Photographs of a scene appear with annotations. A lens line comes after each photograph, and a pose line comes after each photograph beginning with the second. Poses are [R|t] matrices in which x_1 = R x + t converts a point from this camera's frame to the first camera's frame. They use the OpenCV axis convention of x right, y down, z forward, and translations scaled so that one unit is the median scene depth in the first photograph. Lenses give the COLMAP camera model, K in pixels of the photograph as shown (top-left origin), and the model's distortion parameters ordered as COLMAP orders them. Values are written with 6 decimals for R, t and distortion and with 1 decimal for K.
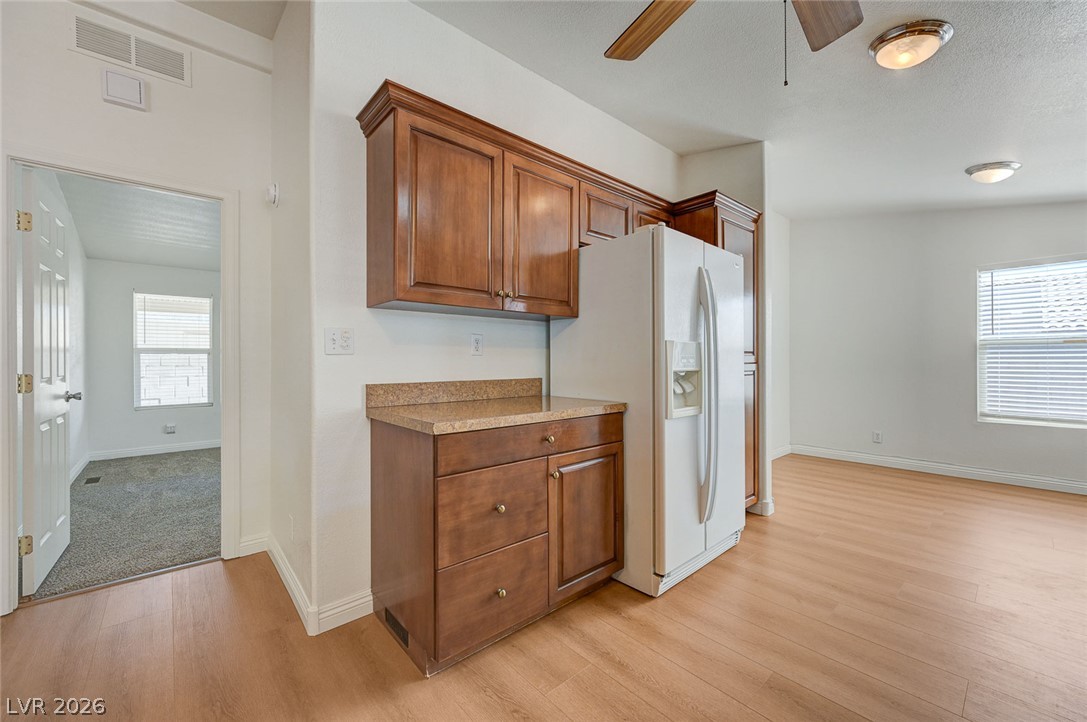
lens RADIAL K [[437.6, 0, 590.7], [0, 437.6, 359.1], [0, 0, 1]] dist [0.001002, 0.000227]
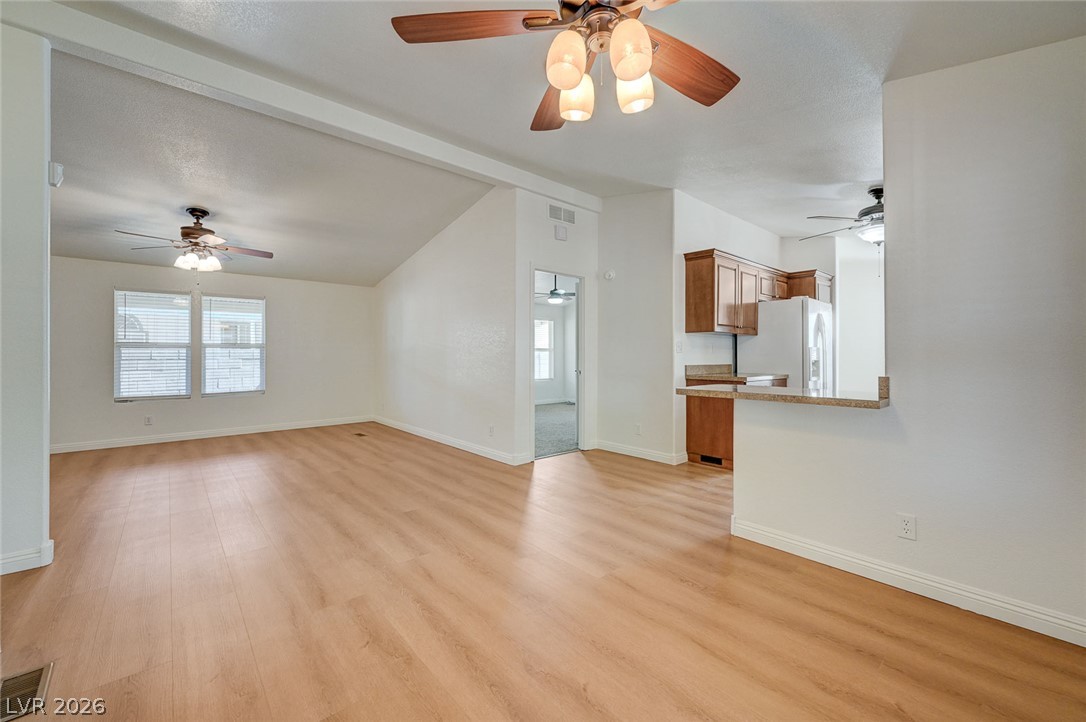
lens RADIAL K [[434.4, 0, 553.7], [0, 434.4, 368.3], [0, 0, 1]] dist [-0.000665, -0.000030]
pose [[0.999401, 0.007437, -0.033793, -0.932681], [-0.006376, 0.999487, 0.031398, 0.005225], [0.034009, -0.031164, 0.998936, -1.129396]]
